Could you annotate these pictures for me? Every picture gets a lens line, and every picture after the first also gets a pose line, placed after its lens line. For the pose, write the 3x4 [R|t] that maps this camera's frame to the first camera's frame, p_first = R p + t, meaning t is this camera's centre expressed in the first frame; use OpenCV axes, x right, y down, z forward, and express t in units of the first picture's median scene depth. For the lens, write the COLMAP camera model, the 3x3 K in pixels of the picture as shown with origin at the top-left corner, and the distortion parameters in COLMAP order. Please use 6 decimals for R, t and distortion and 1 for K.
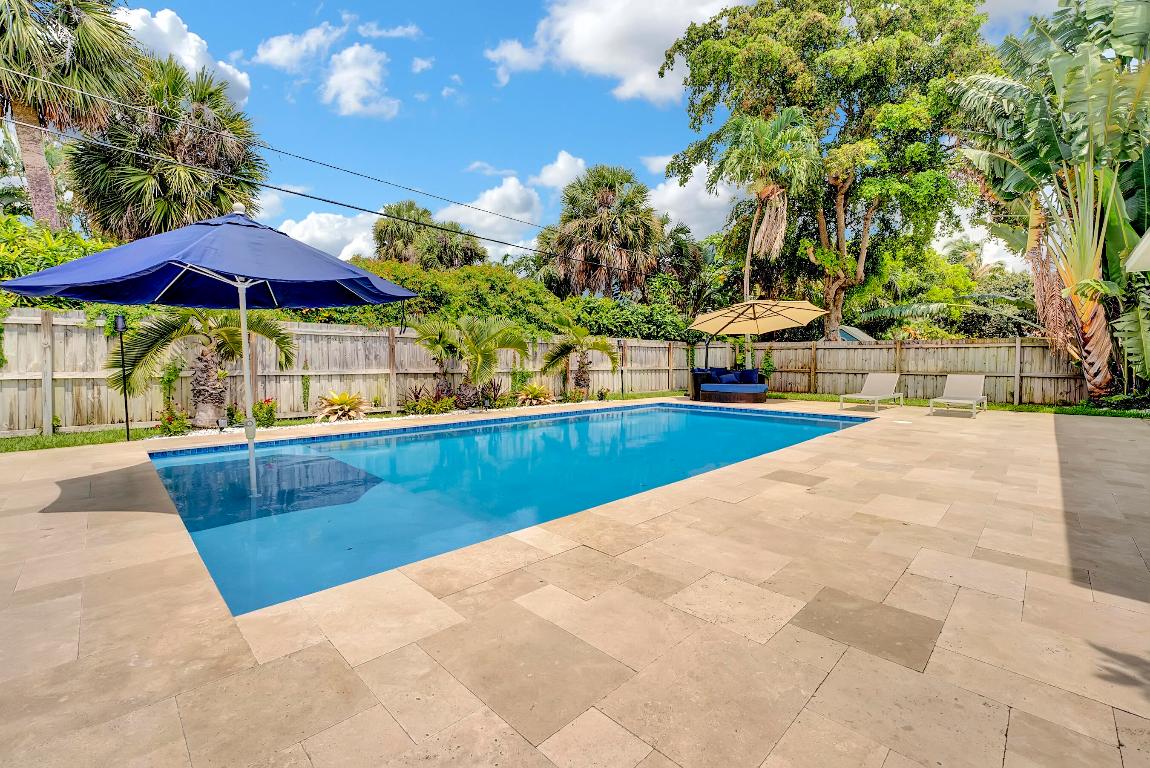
lens RADIAL K [[476.2, 0, 578.2], [0, 476.2, 374.1], [0, 0, 1]] dist [-0.017310, 0.000320]
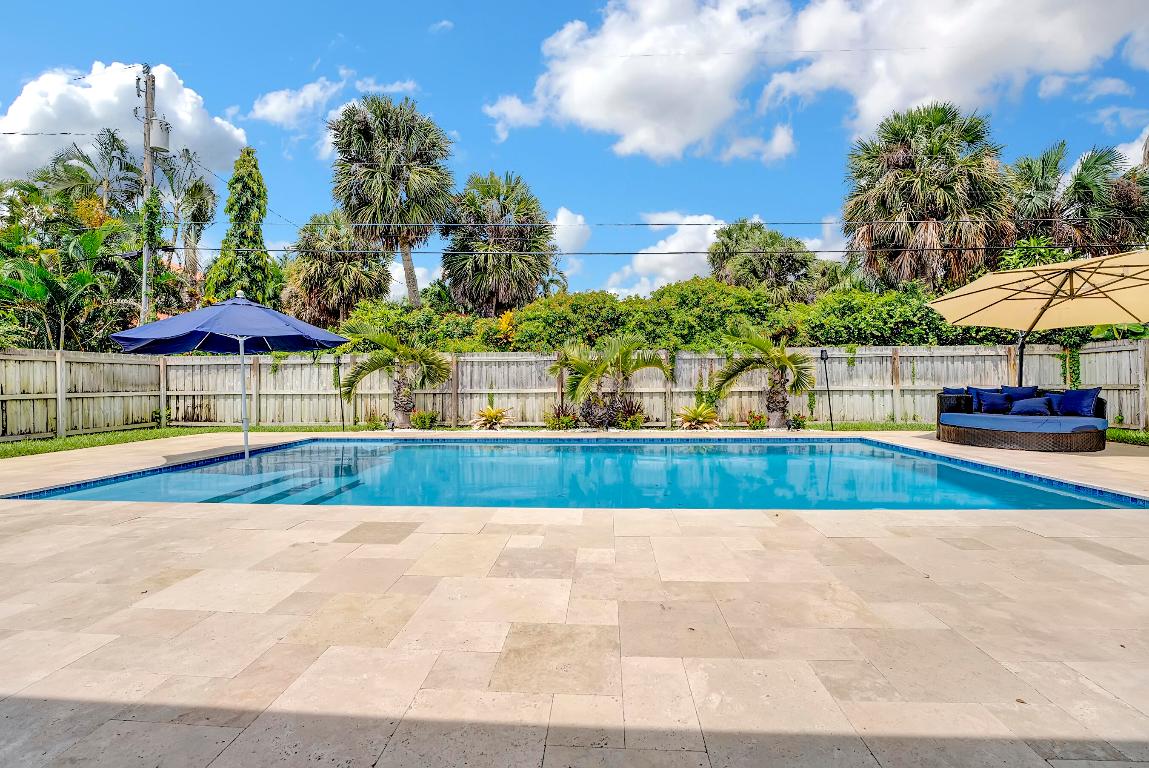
lens RADIAL K [[475.8, 0, 577.7], [0, 475.8, 374.2], [0, 0, 1]] dist [-0.017310, 0.000320]
pose [[0.664007, -0.019810, -0.747464, 0.409019], [-0.009858, 0.999330, -0.035242, -0.004519], [0.747661, 0.030770, 0.663367, 0.237070]]
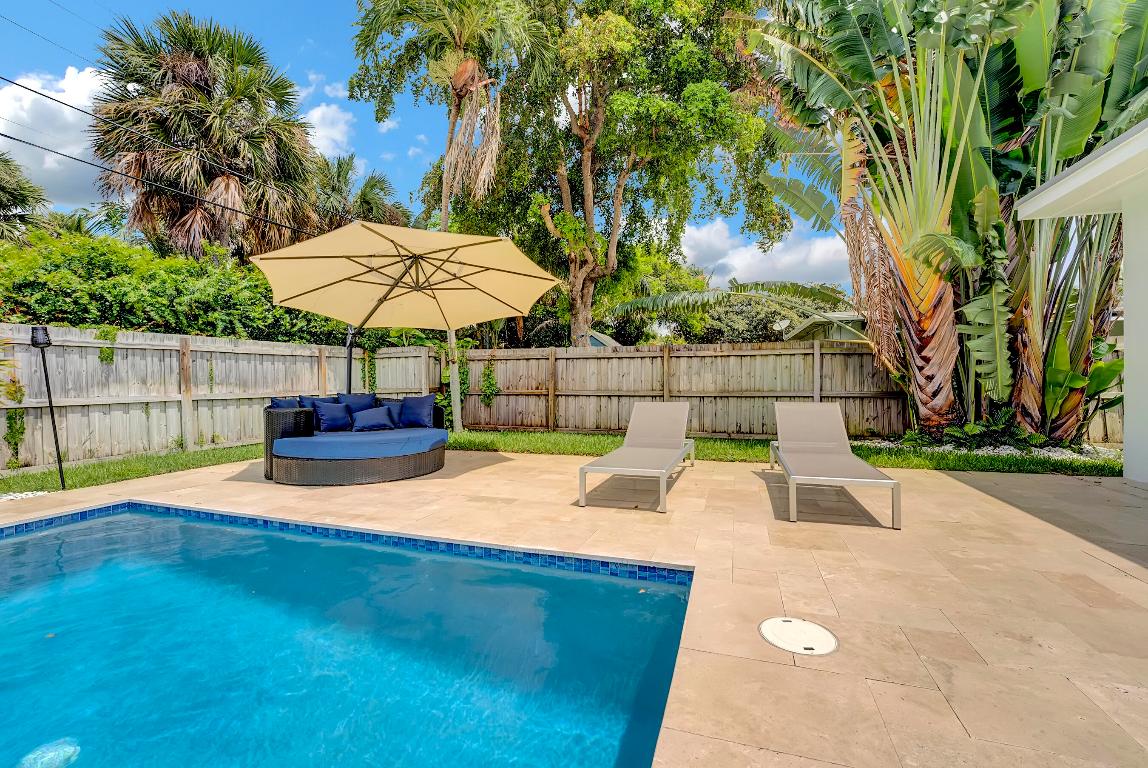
lens RADIAL K [[486.1, 0, 556.8], [0, 486.1, 381.2], [0, 0, 1]] dist [-0.000212, -0.000075]
pose [[0.911332, -0.014998, 0.411400, 0.312388], [0.023503, 0.999602, -0.015622, -0.016553], [-0.411002, 0.023906, 0.911321, 0.536377]]
